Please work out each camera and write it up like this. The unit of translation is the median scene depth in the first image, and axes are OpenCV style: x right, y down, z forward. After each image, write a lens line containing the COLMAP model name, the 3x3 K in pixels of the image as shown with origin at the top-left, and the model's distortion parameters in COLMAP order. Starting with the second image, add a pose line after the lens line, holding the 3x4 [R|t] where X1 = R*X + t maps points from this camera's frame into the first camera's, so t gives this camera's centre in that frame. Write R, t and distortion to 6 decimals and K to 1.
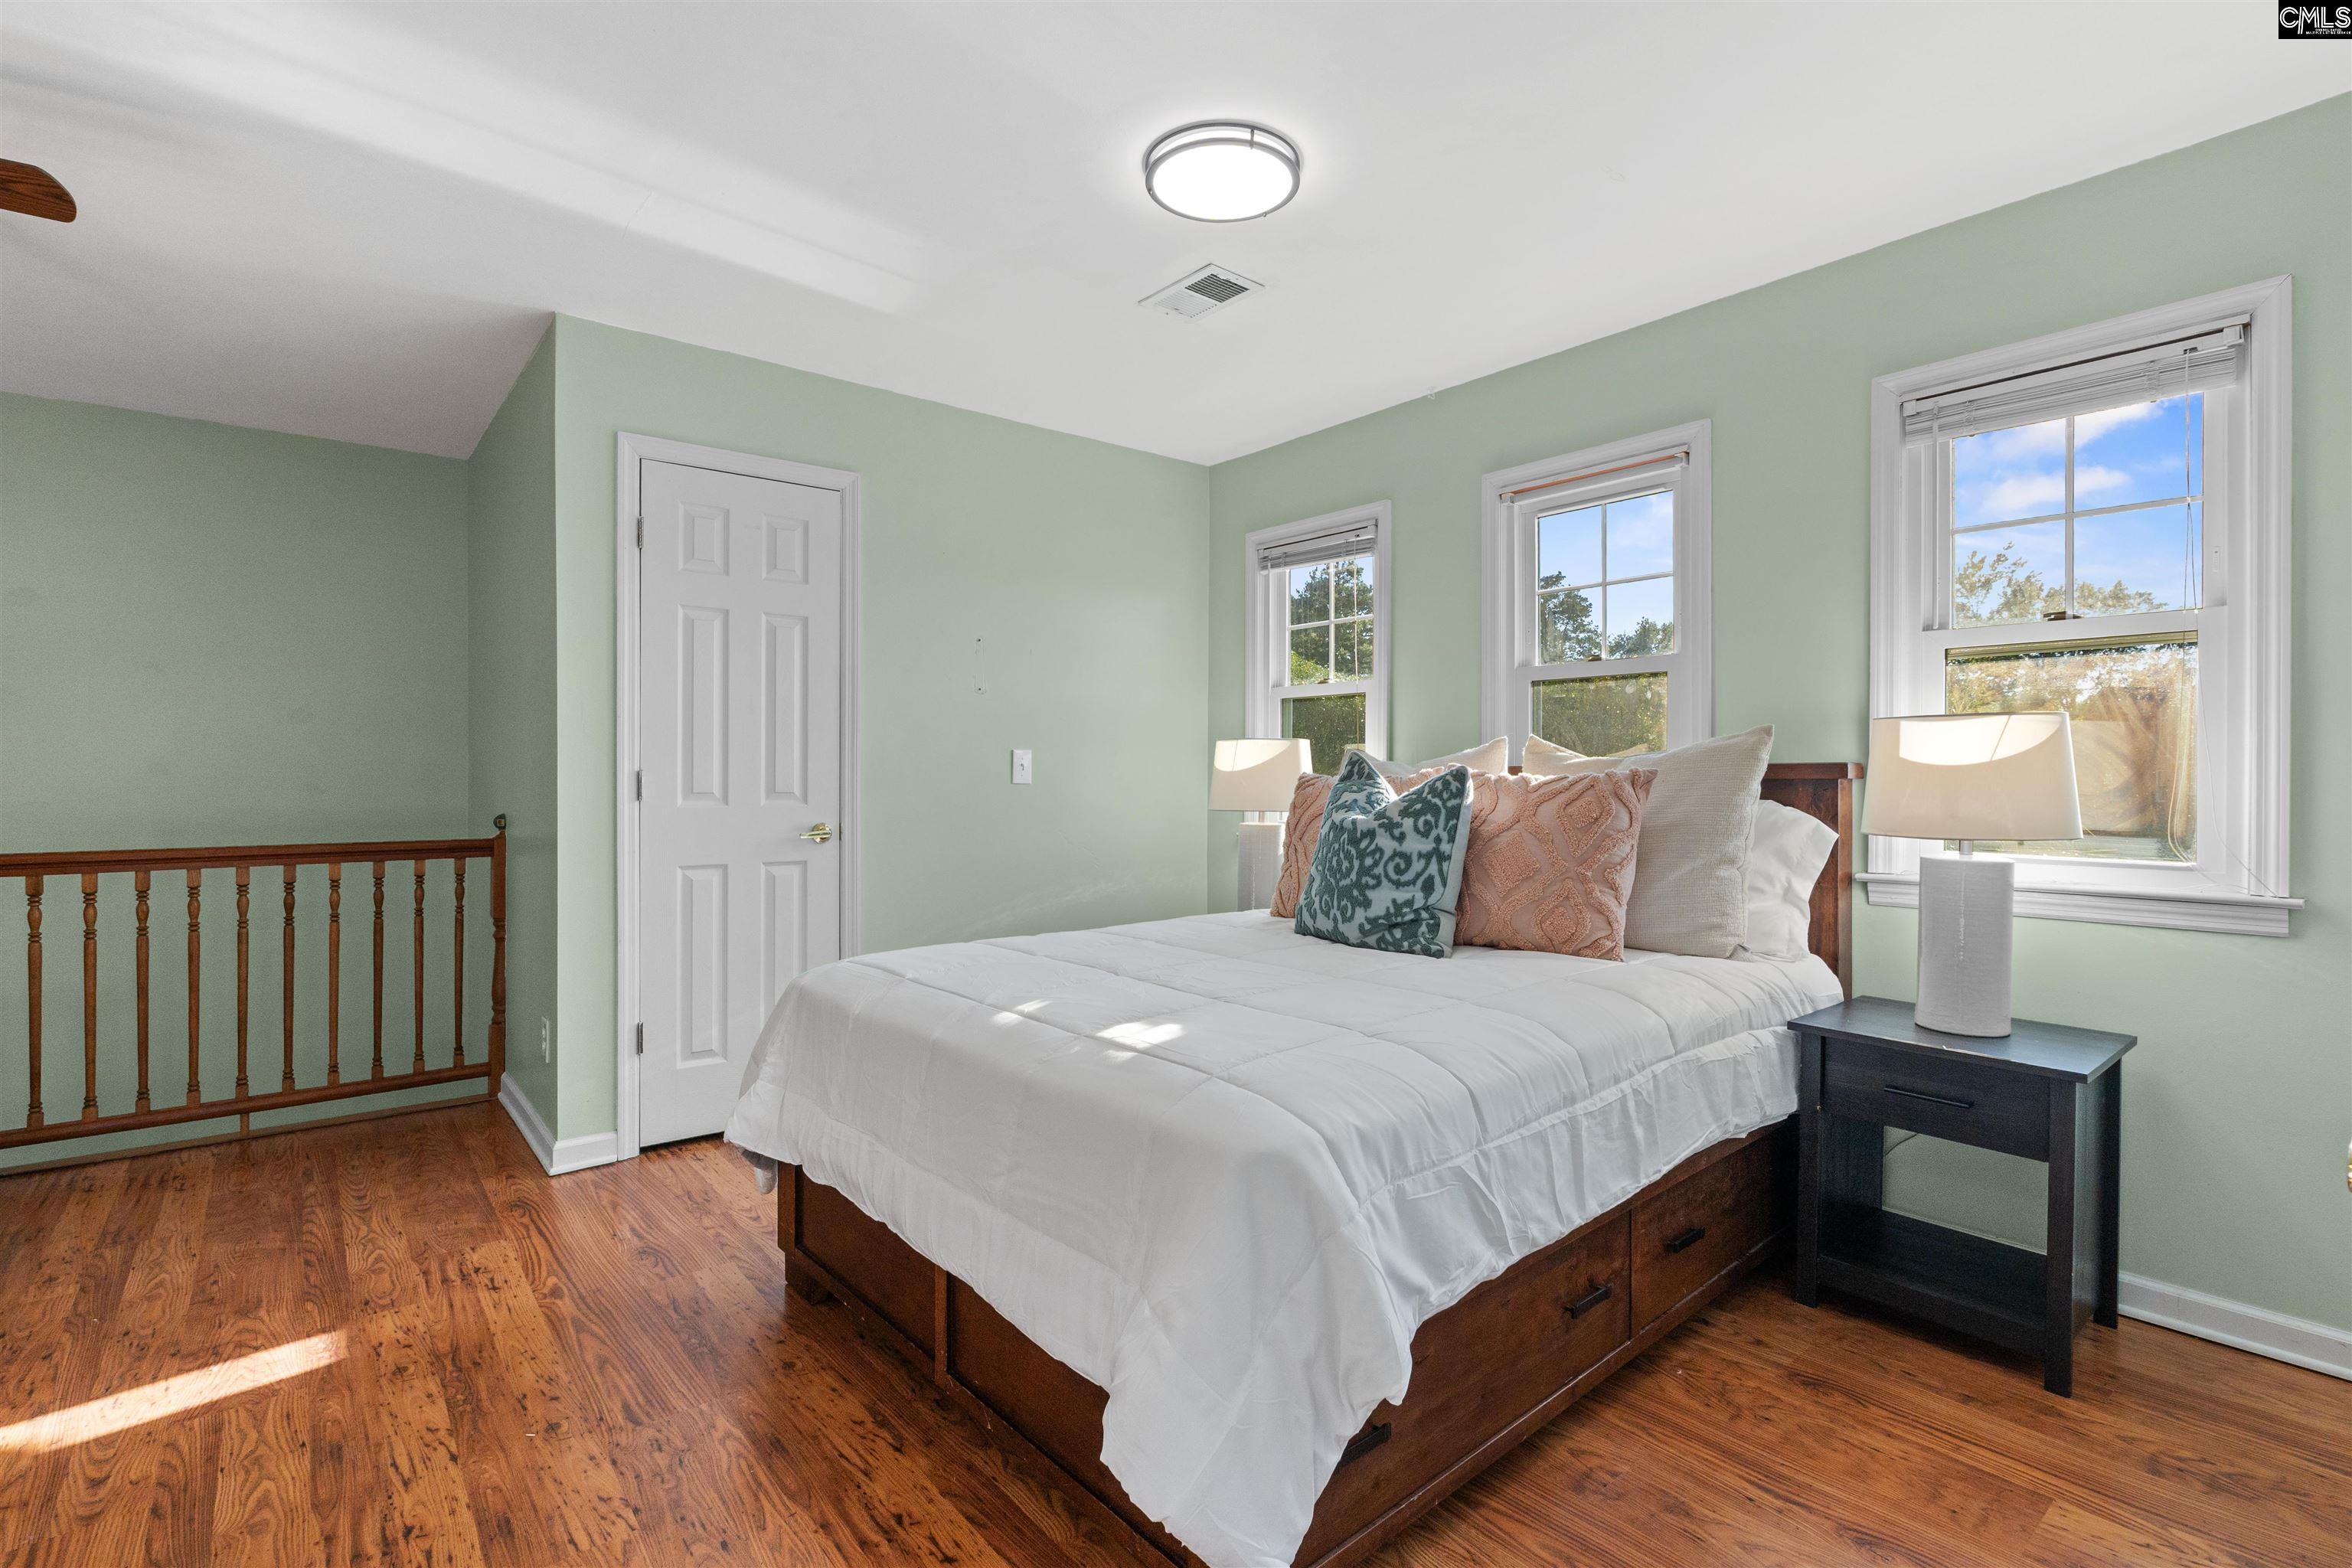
lens RADIAL K [[1025.6, 0, 1176.0], [0, 1025.6, 784.0], [0, 0, 1]] dist [0.000641, -0.000037]
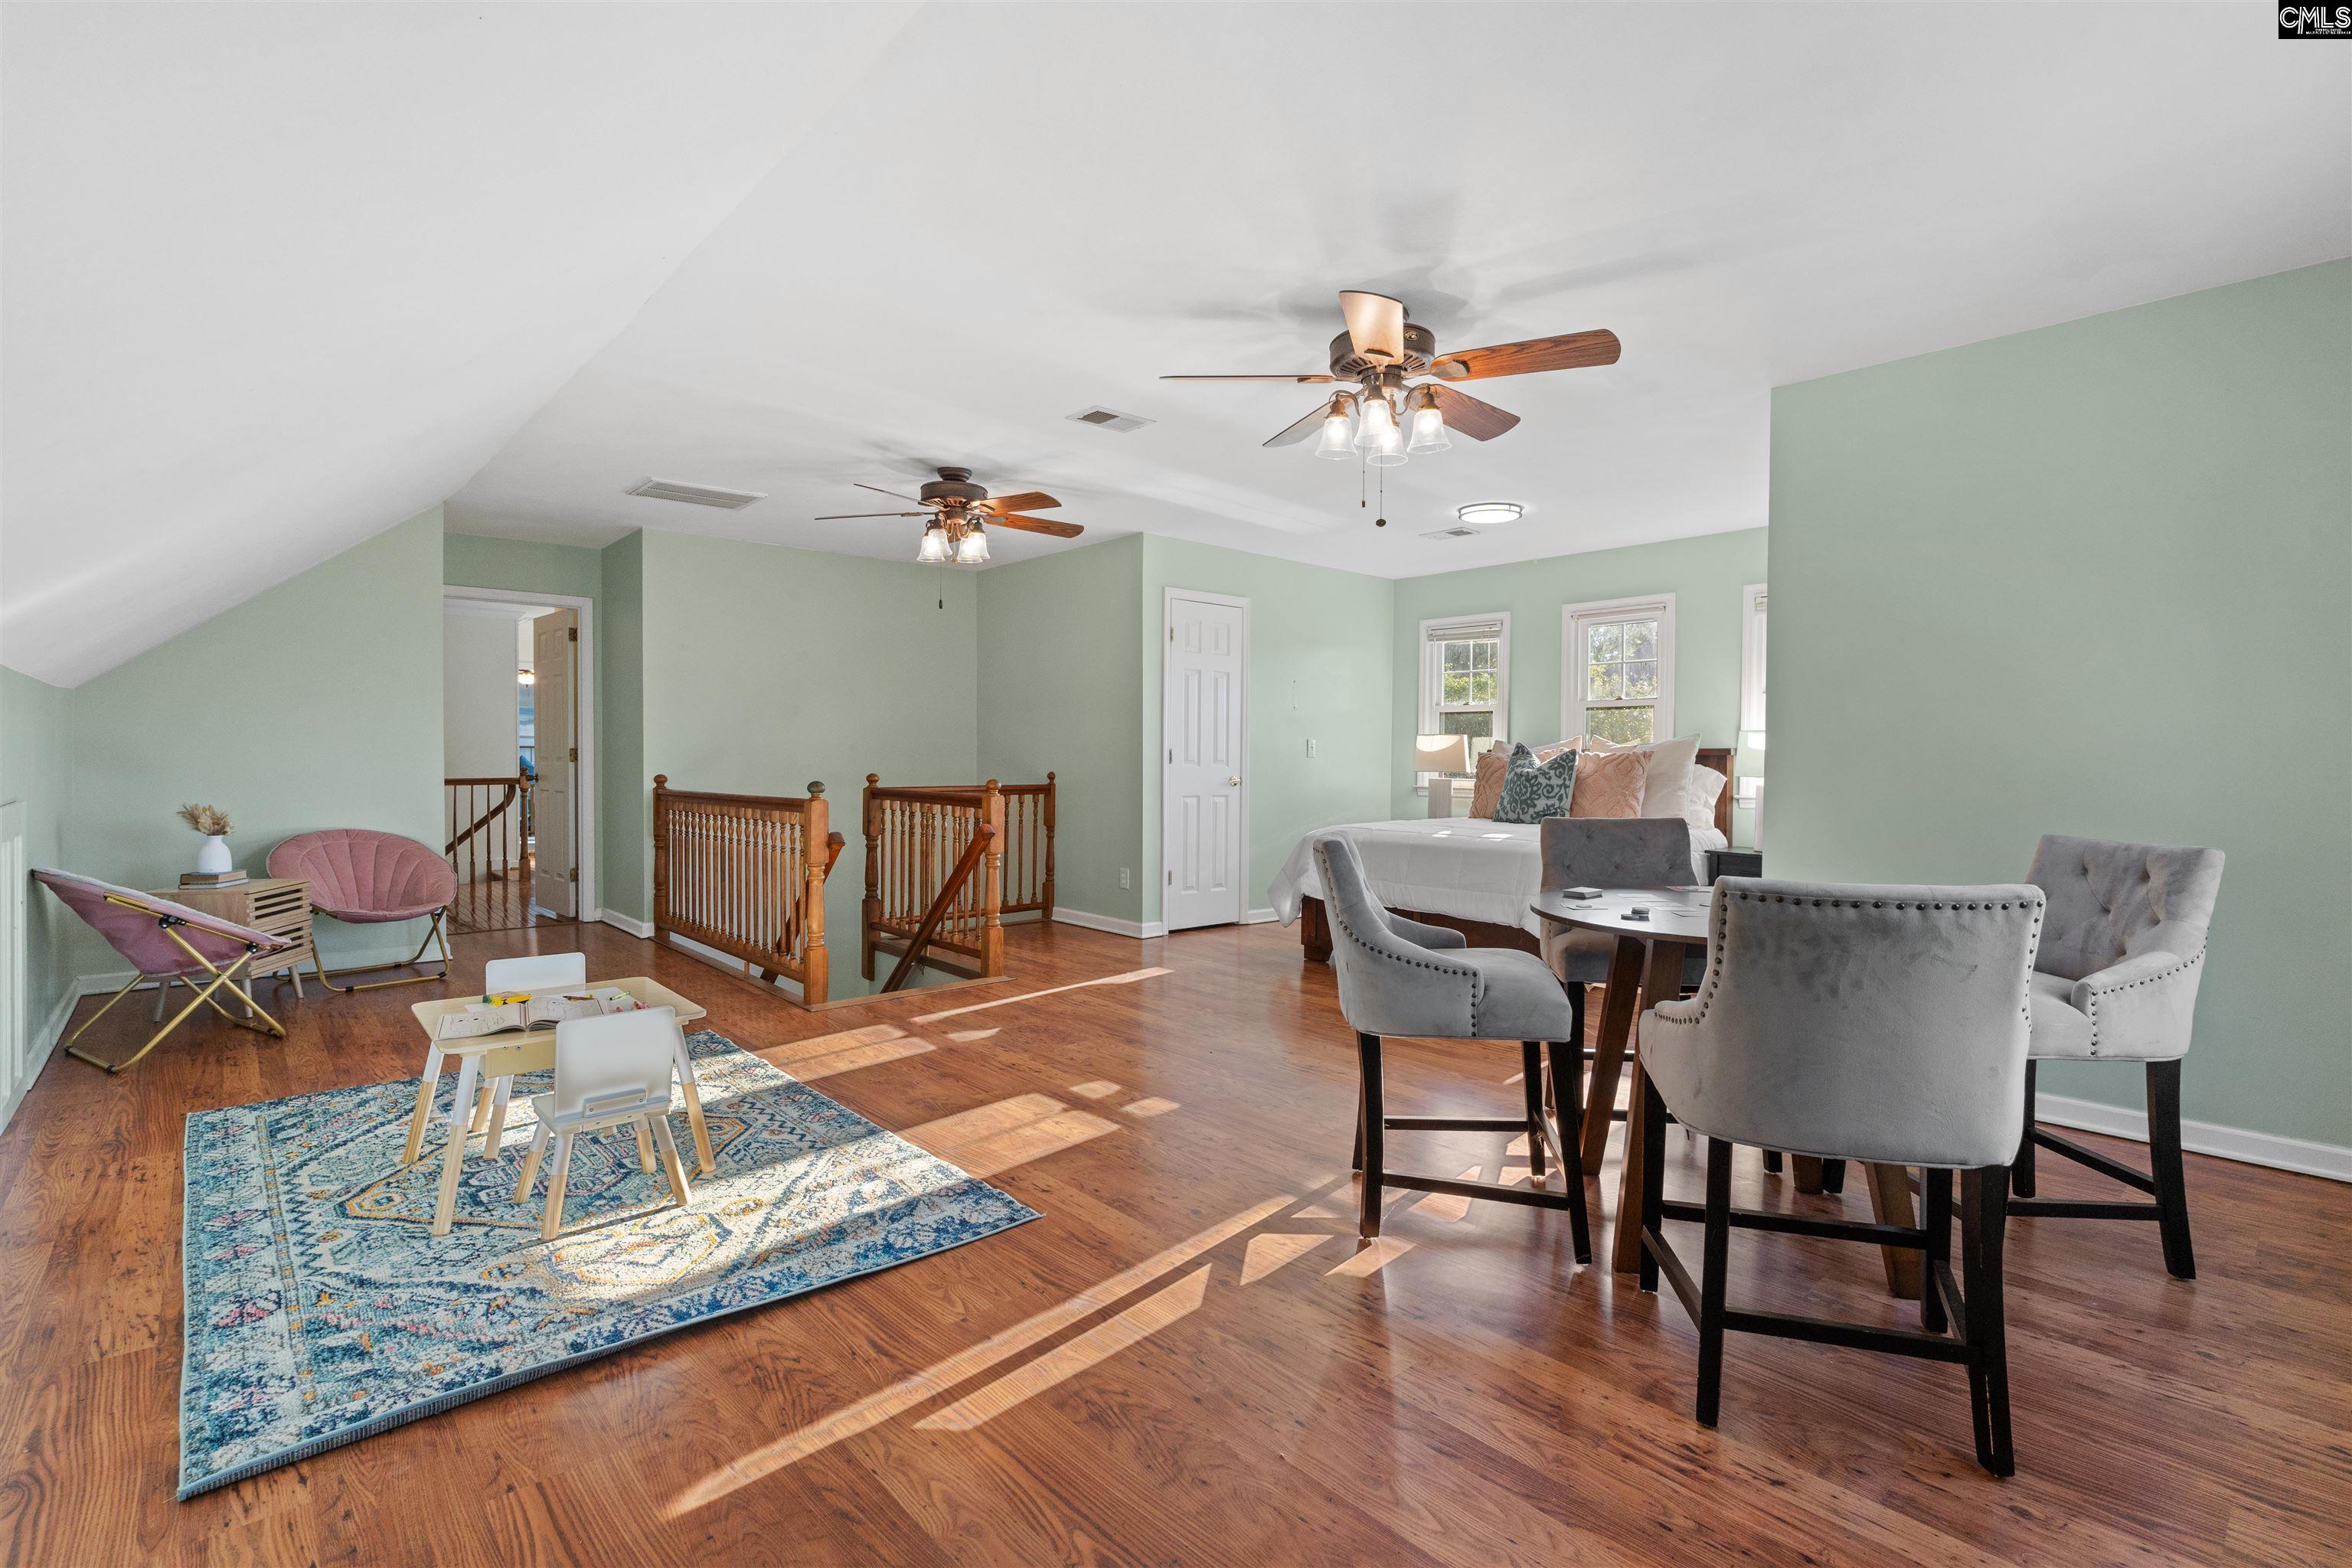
lens RADIAL K [[1100.1, 0, 1176.0], [0, 1100.1, 784.0], [0, 0, 1]] dist [0.071827, 0.000057]
pose [[0.996566, 0.003798, 0.082718, -0.704005], [-0.004997, 0.999885, 0.014291, 0.025951], [-0.082654, -0.014656, 0.996470, -1.236984]]
